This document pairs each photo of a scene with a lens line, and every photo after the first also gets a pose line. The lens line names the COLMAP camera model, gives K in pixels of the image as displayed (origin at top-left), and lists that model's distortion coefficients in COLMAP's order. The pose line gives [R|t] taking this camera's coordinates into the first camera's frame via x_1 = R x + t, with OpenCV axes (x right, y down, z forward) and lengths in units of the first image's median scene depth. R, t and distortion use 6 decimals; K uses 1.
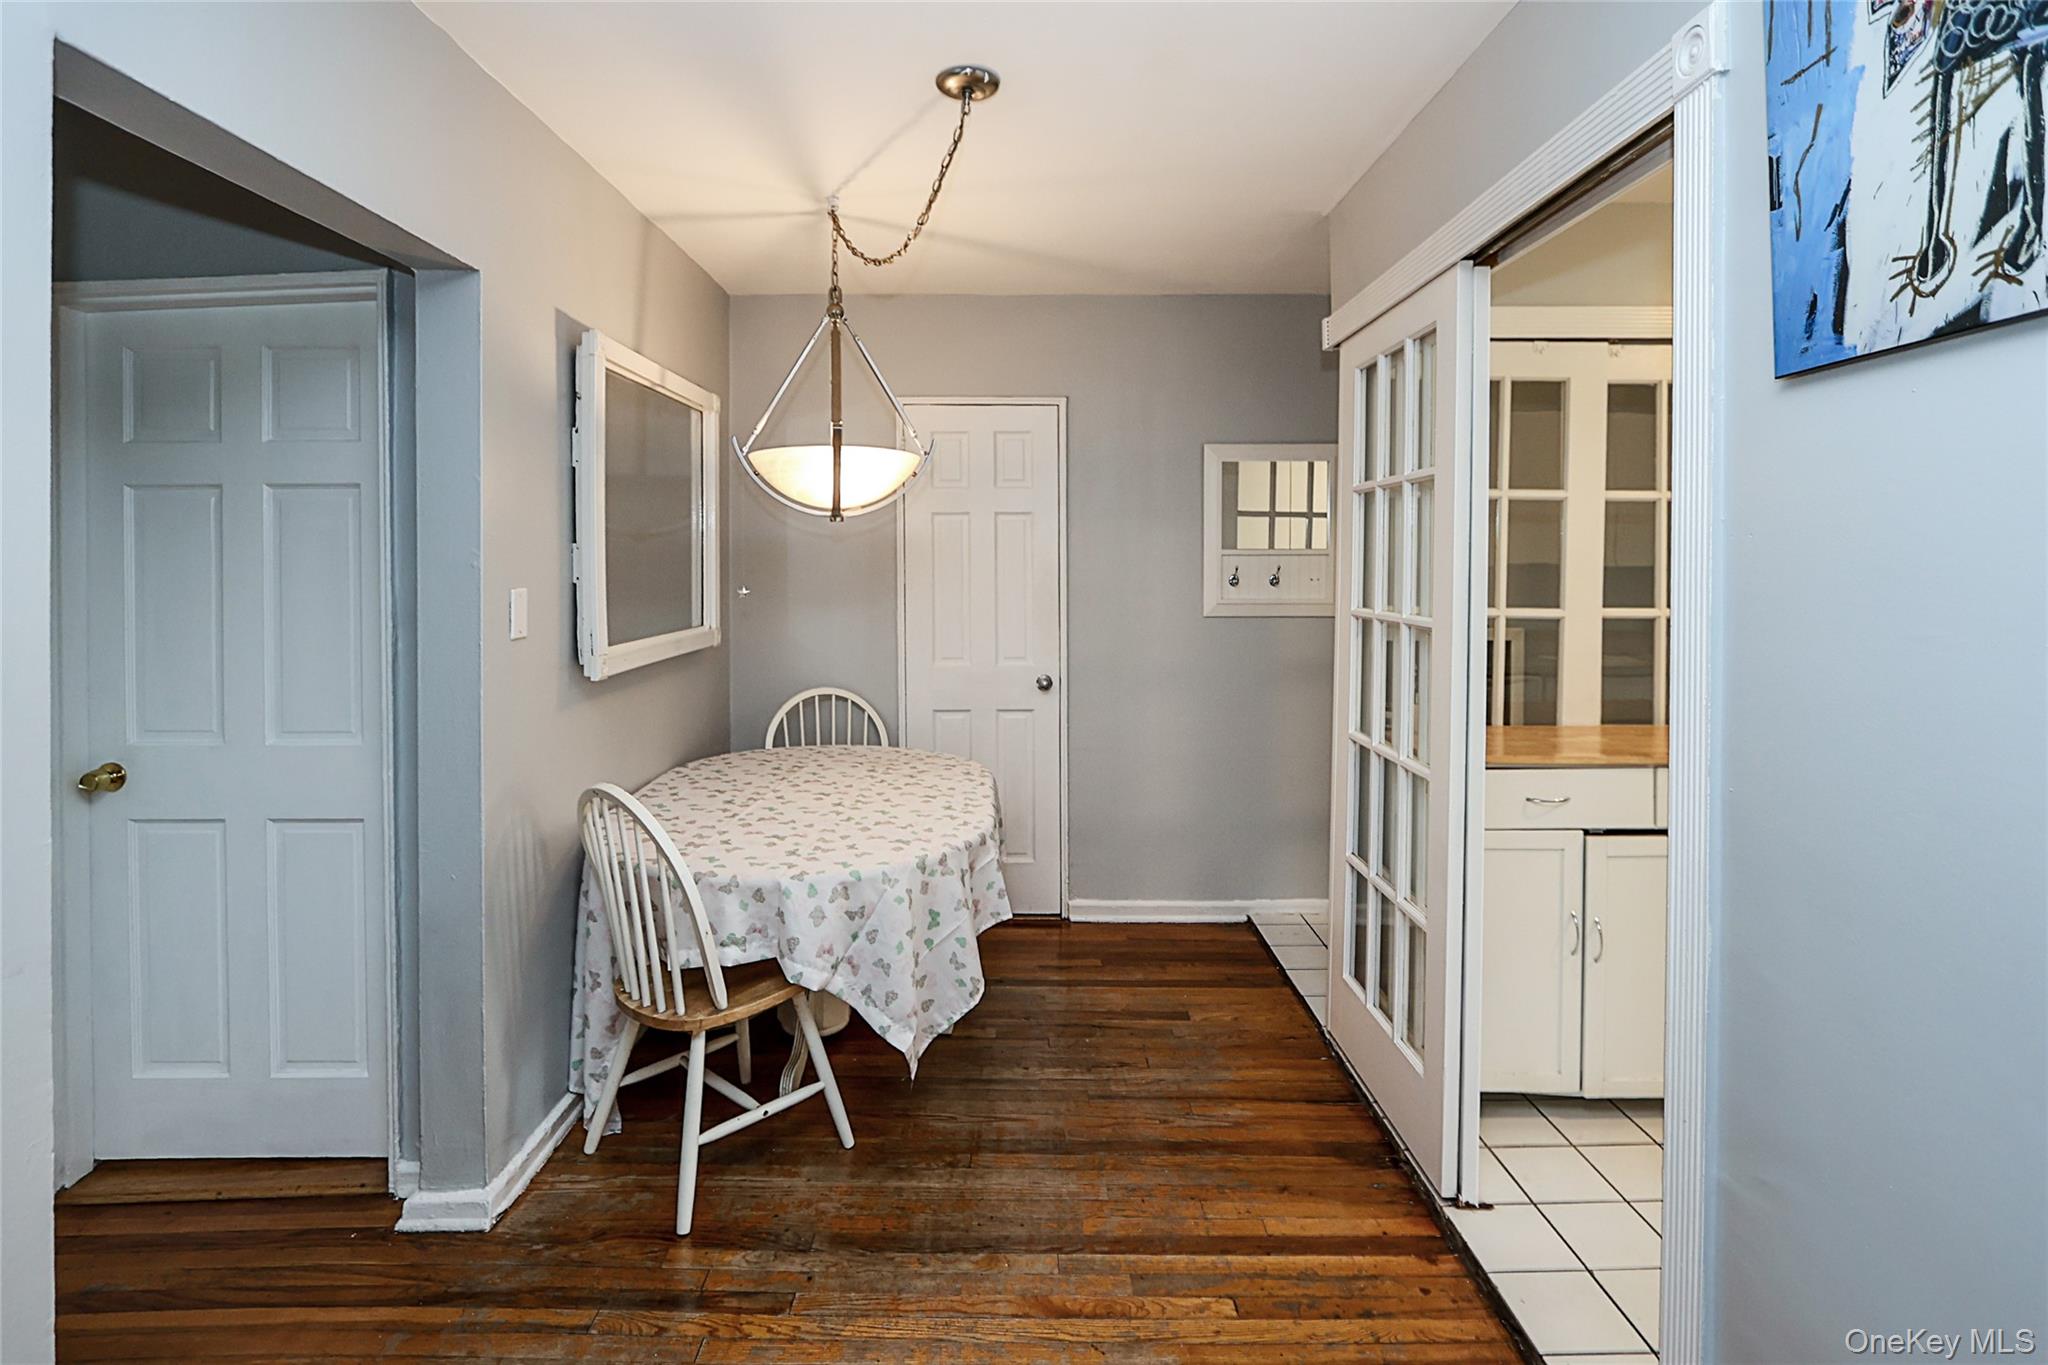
lens RADIAL K [[995.0, 0, 1020.0], [0, 995.0, 570.9], [0, 0, 1]] dist [-0.013070, 0.000807]
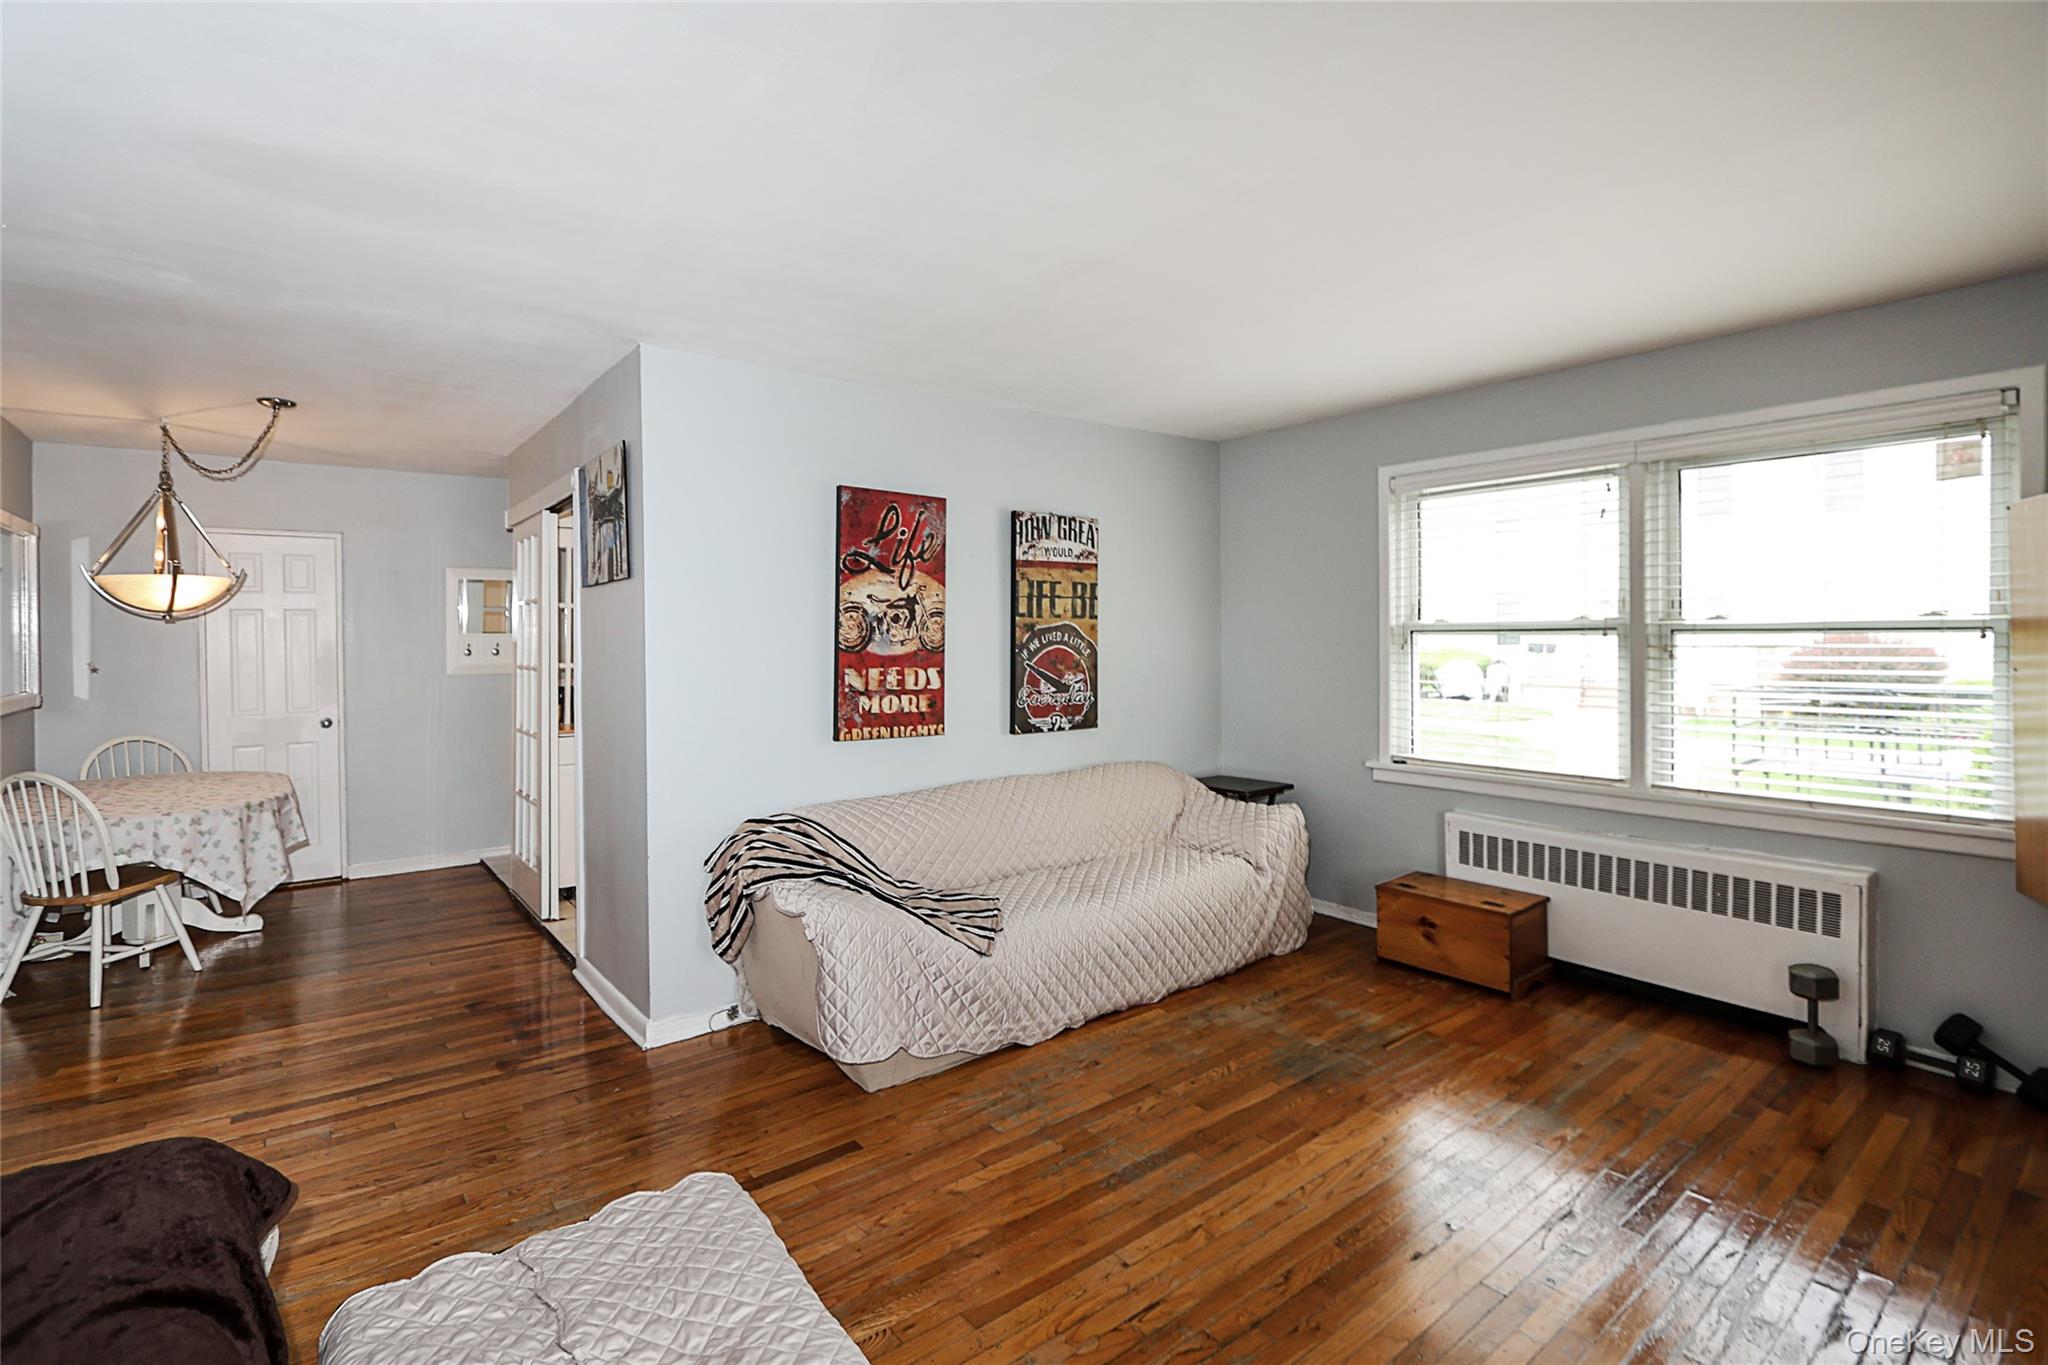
lens RADIAL K [[968.6, 0, 1023.8], [0, 968.6, 625.9], [0, 0, 1]] dist [-0.010553, -0.000398]
pose [[0.794794, -0.007122, 0.606838, -0.033098], [0.014595, 0.999866, -0.007381, -0.007633], [-0.606704, 0.014723, 0.794792, -1.298471]]
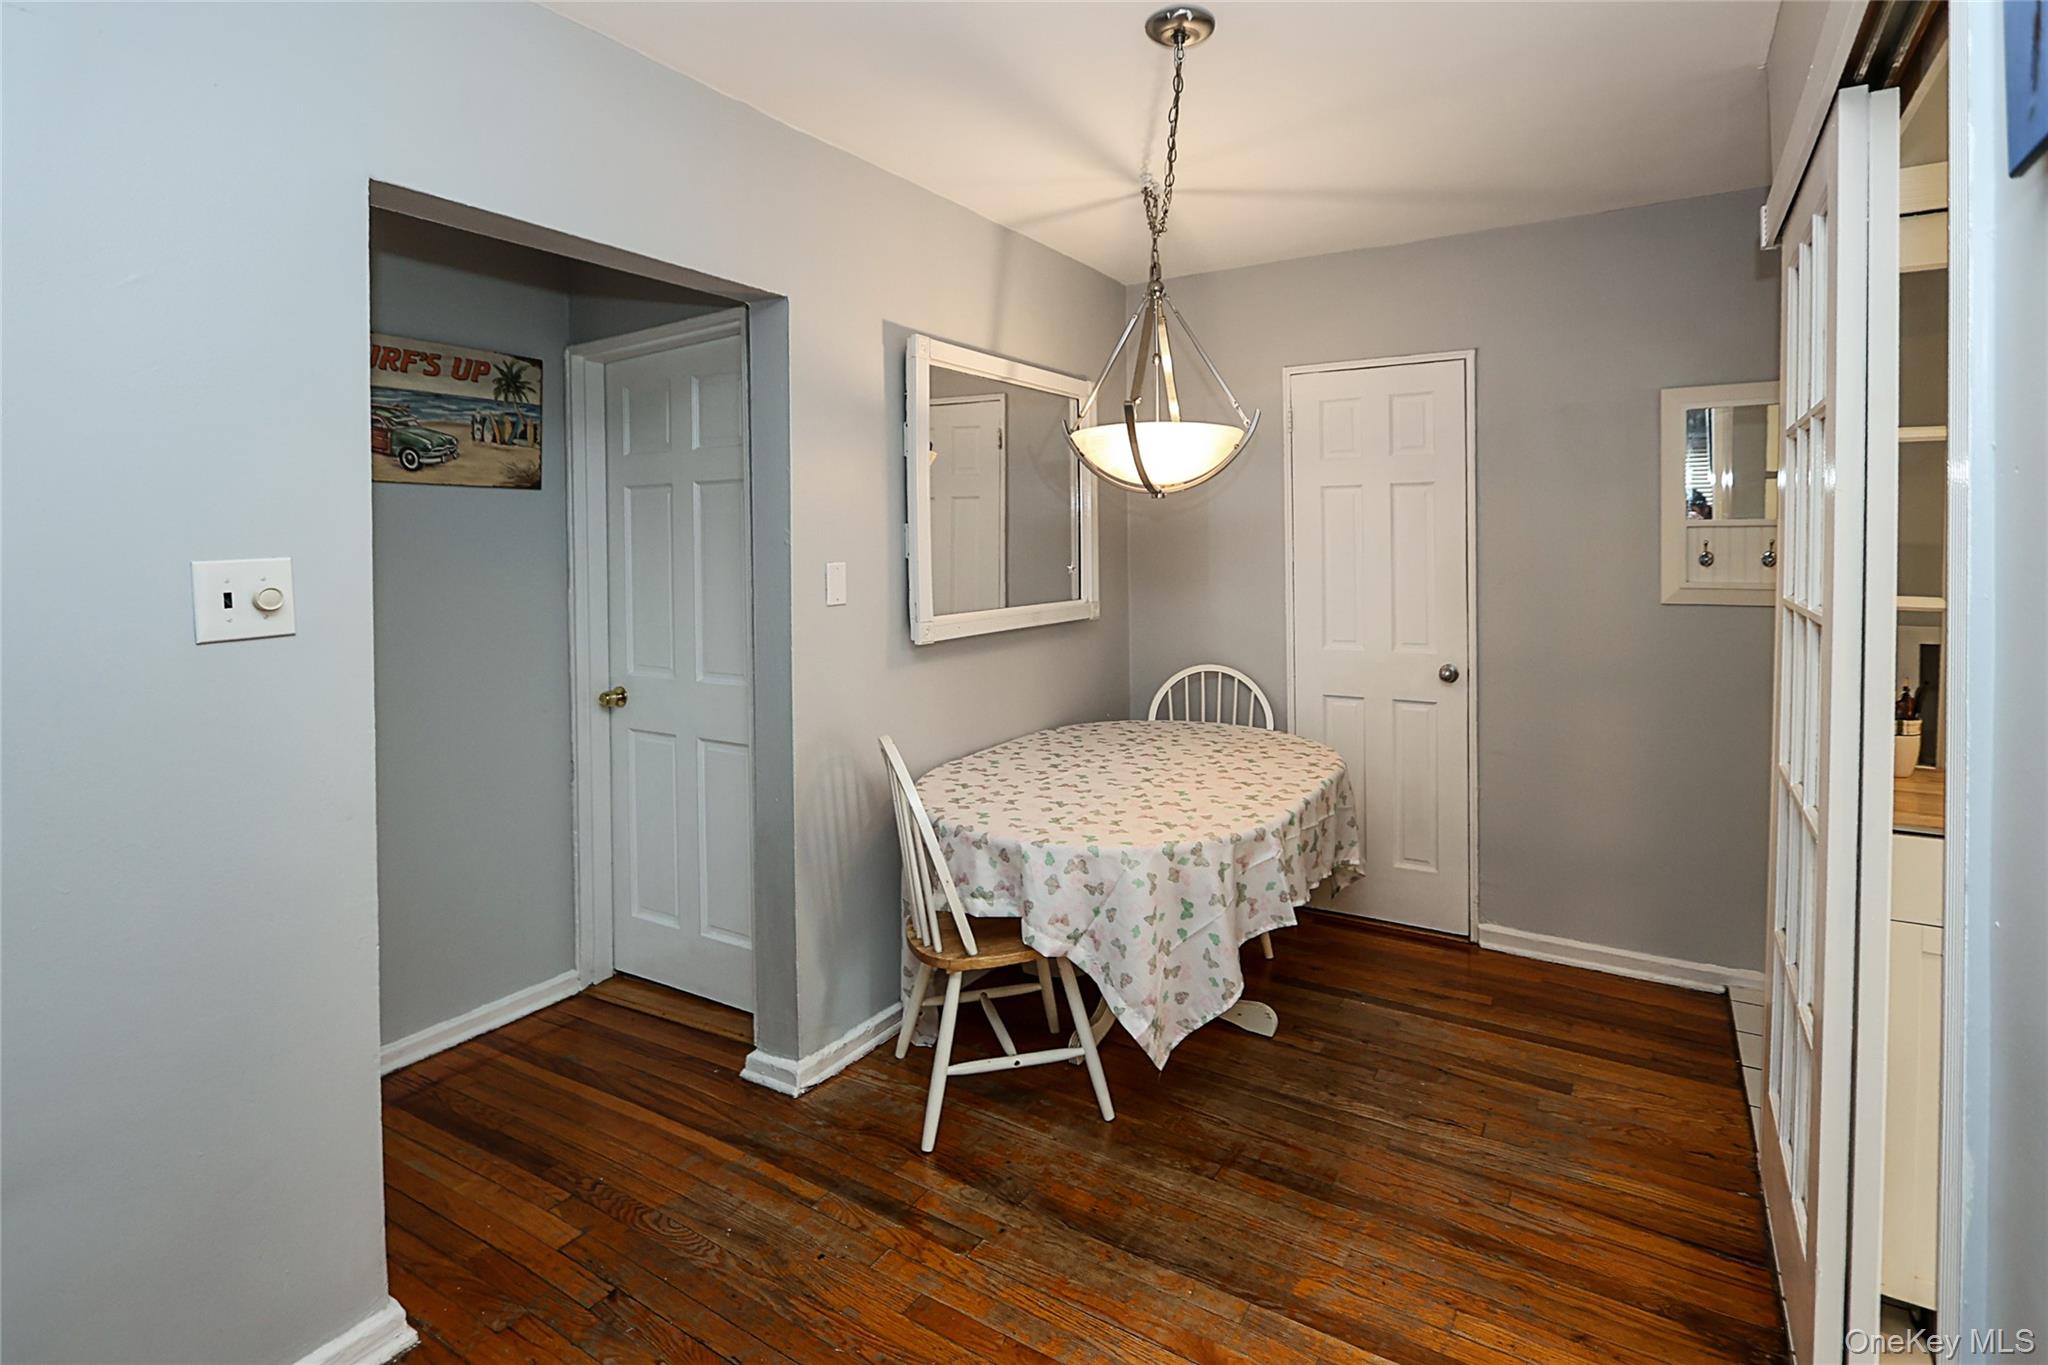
lens RADIAL K [[968.6, 0, 1049.6], [0, 968.6, 558.8], [0, 0, 1]] dist [-0.010553, -0.000398]
pose [[0.856848, 0.002212, -0.515565, 0.280321], [0.002324, 0.999964, 0.008153, 0.003912], [0.515564, -0.008184, 0.856812, 0.134842]]
